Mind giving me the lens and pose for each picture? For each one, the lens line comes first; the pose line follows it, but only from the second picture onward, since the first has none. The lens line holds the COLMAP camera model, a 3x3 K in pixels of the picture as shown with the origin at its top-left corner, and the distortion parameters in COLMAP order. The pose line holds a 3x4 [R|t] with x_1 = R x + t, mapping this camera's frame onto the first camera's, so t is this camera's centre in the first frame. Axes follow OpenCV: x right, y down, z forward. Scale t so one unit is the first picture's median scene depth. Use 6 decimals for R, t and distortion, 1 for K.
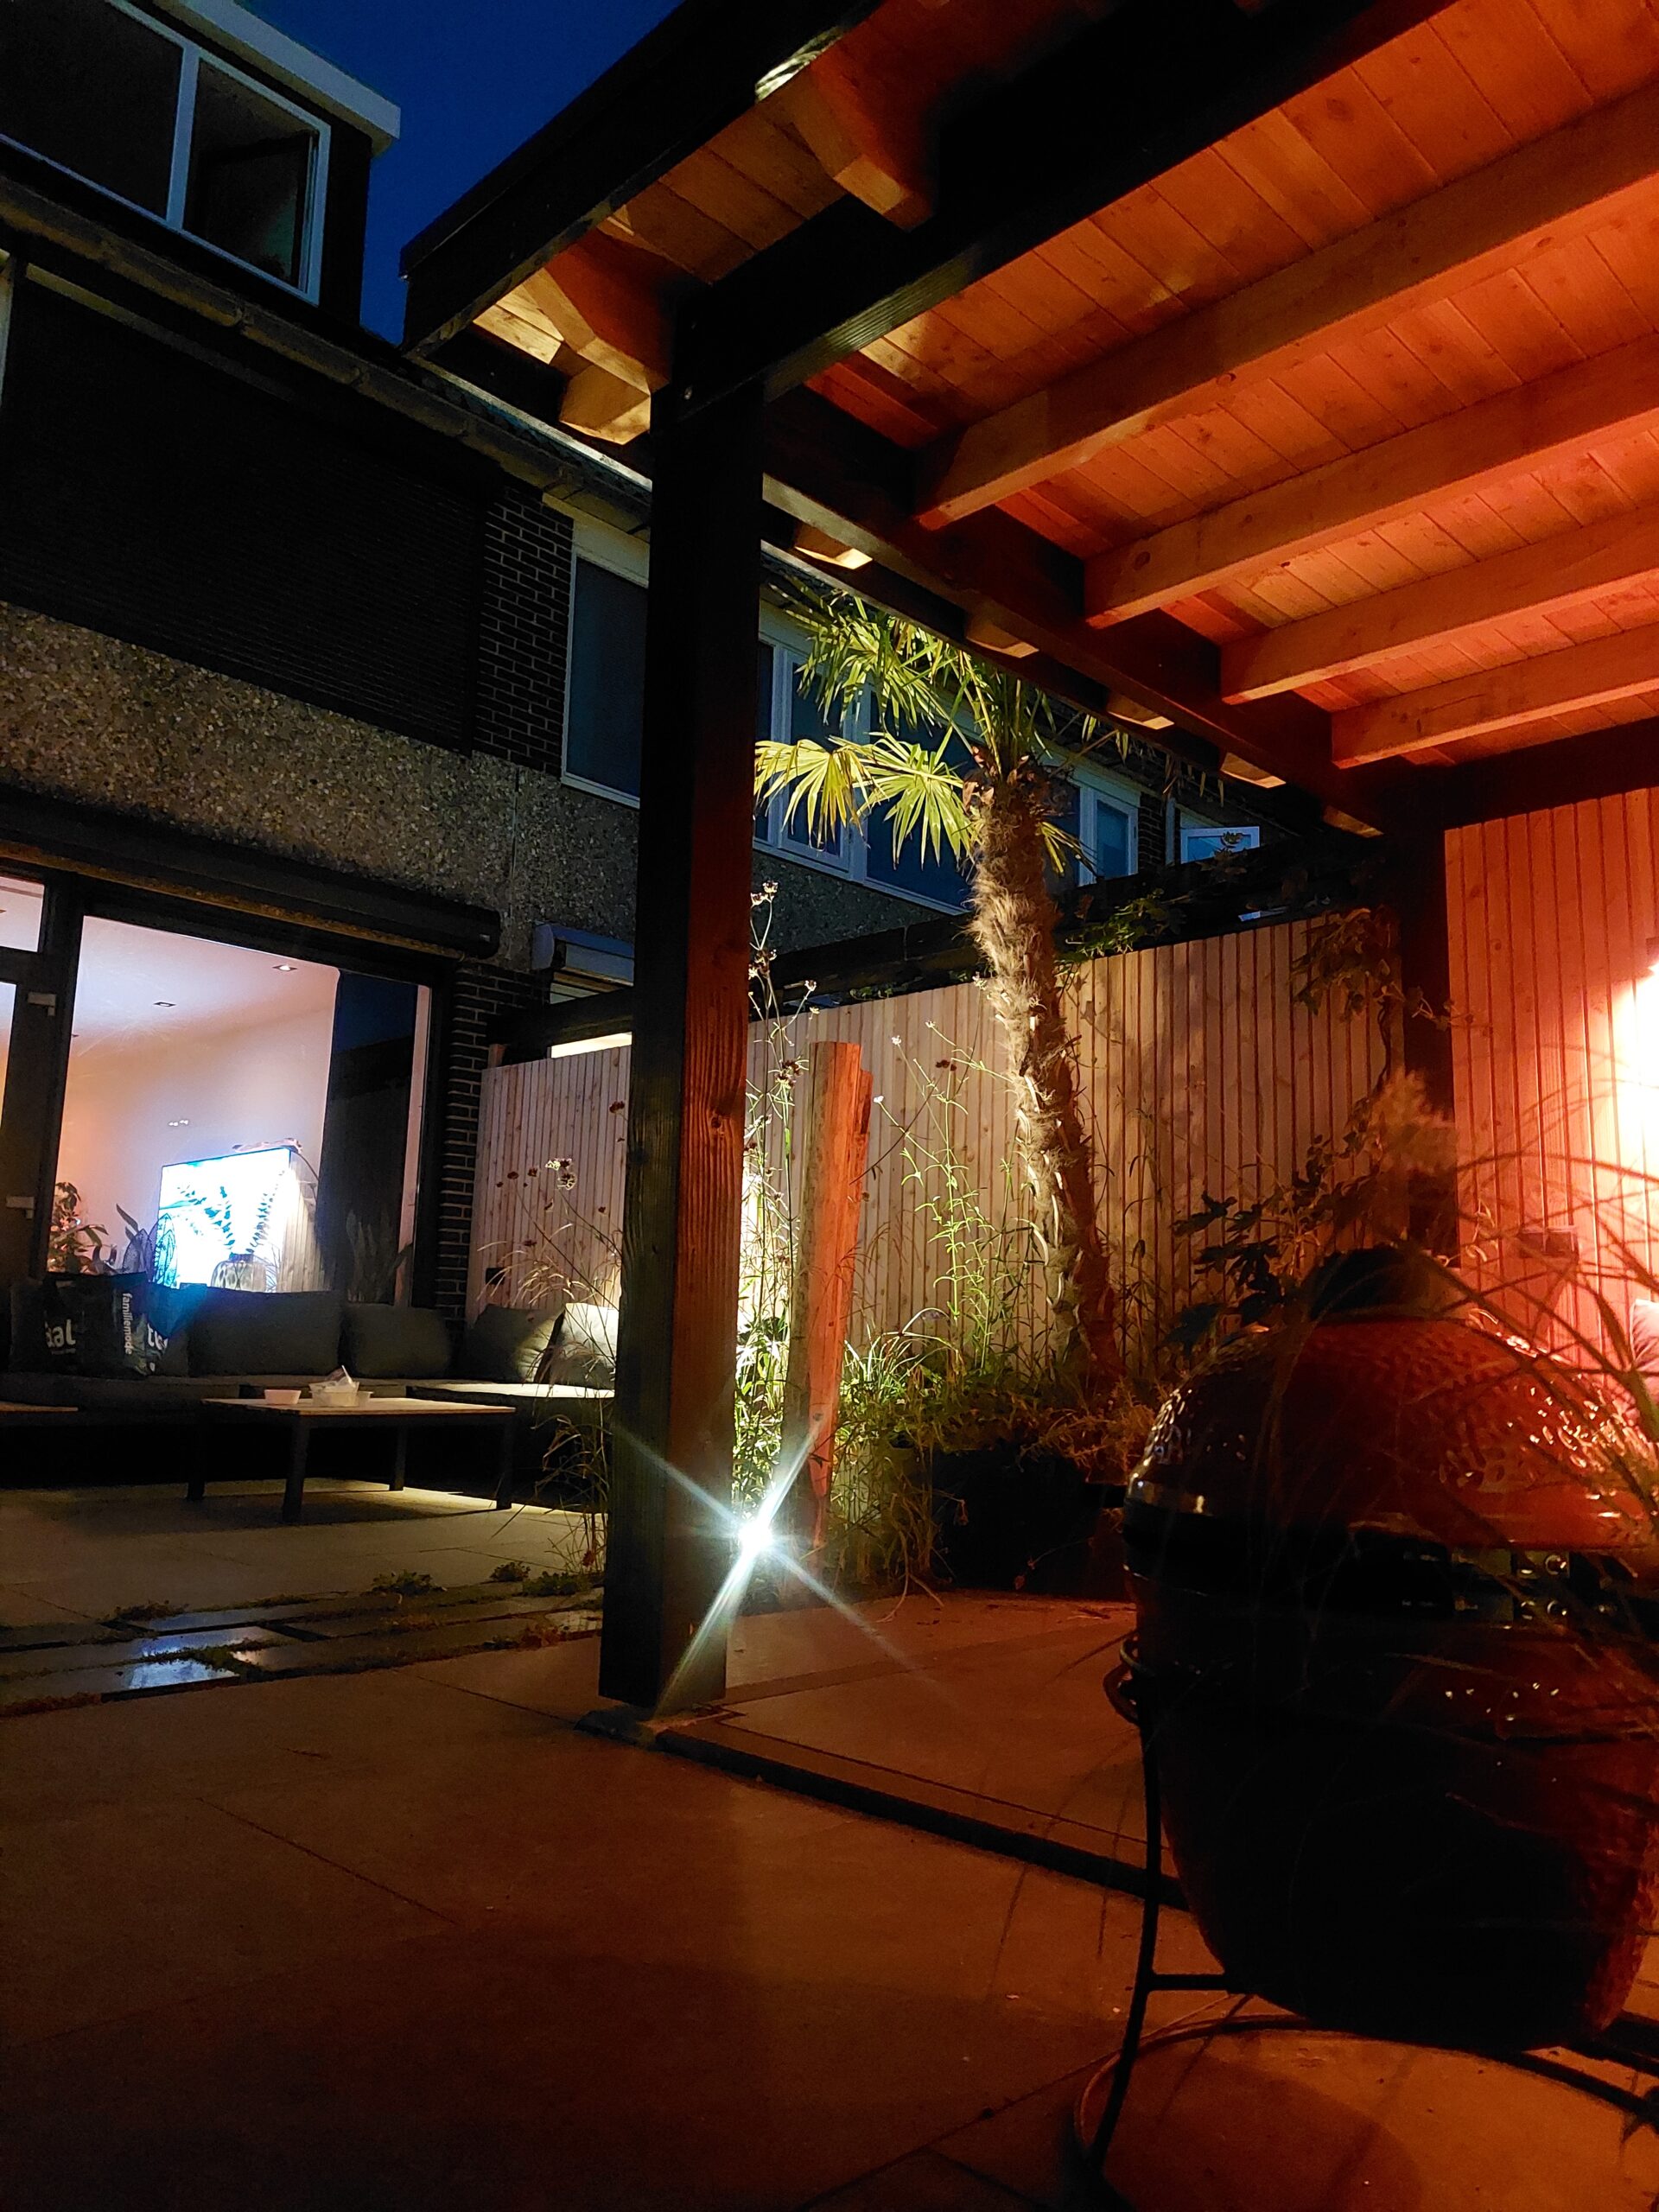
lens RADIAL K [[1583.6, 0, 865.2], [0, 1583.6, 1100.5], [0, 0, 1]] dist [0.065891, -0.069101]
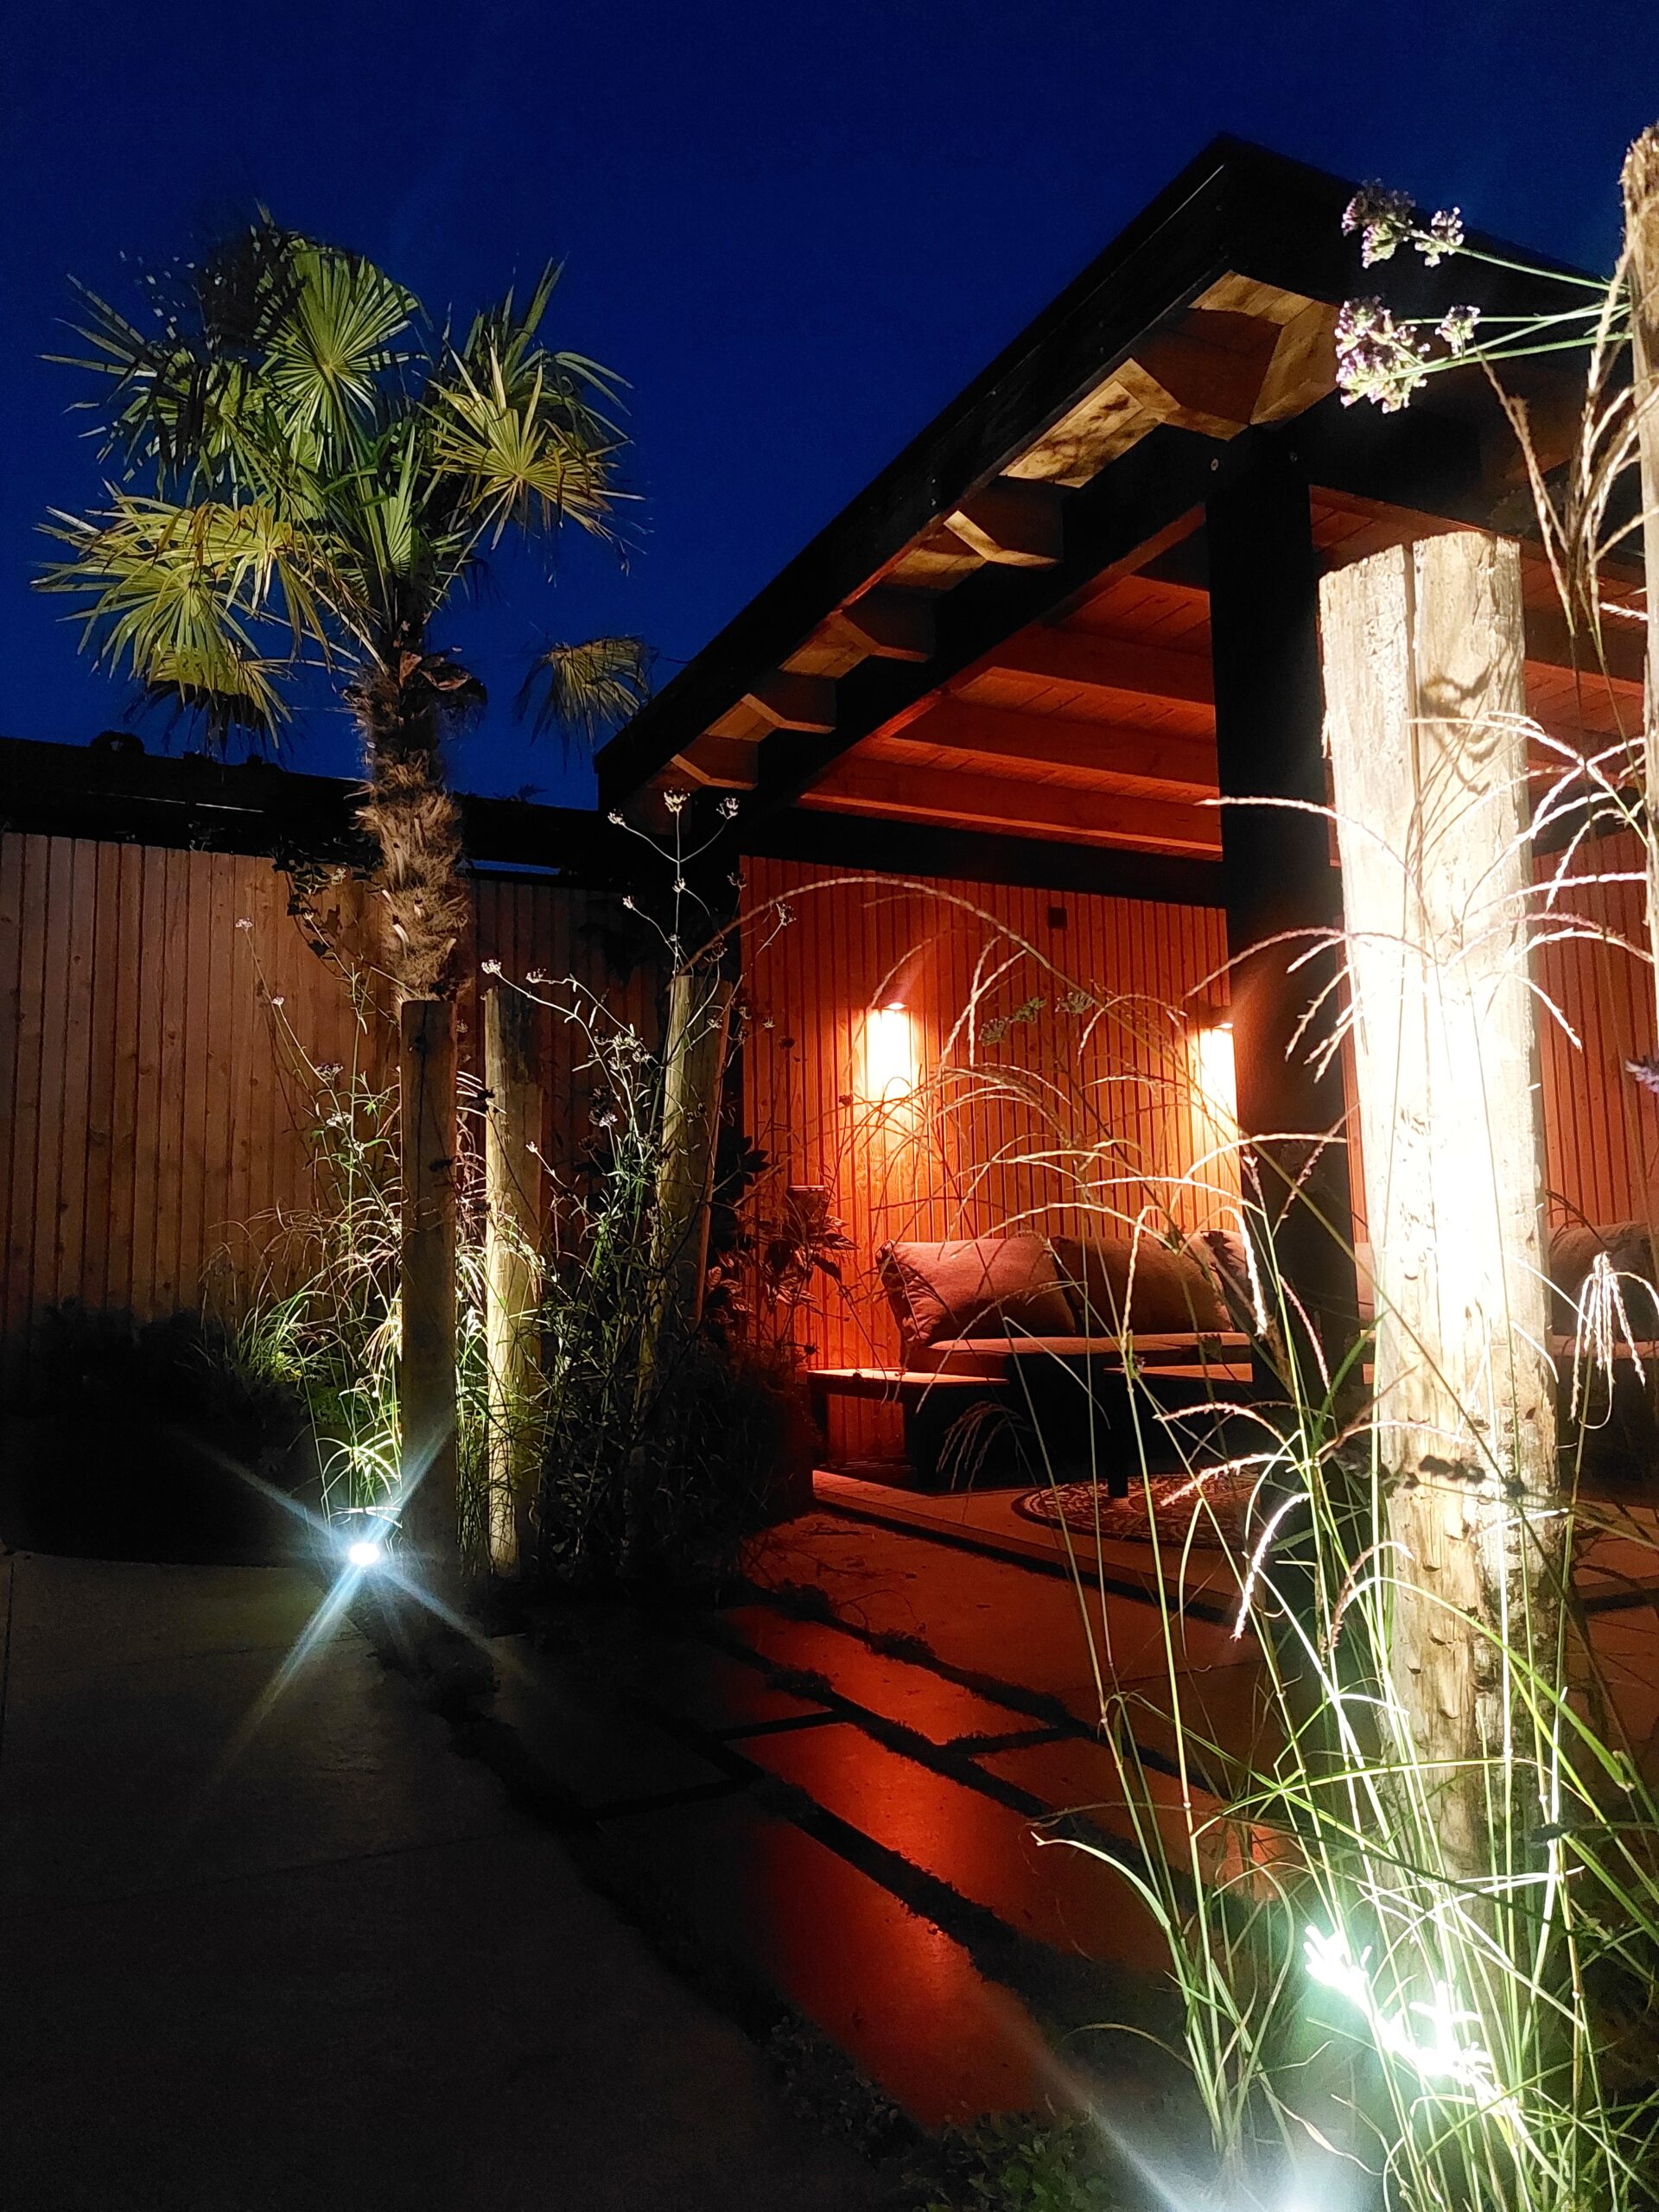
lens RADIAL K [[1583.6, 0, 865.2], [0, 1583.6, 1100.5], [0, 0, 1]] dist [0.065891, -0.069101]
pose [[0.331553, 0.080293, 0.940014, -0.744900], [-0.116730, 0.992207, -0.043579, 0.058609], [-0.936187, -0.095279, 0.338342, 0.512725]]
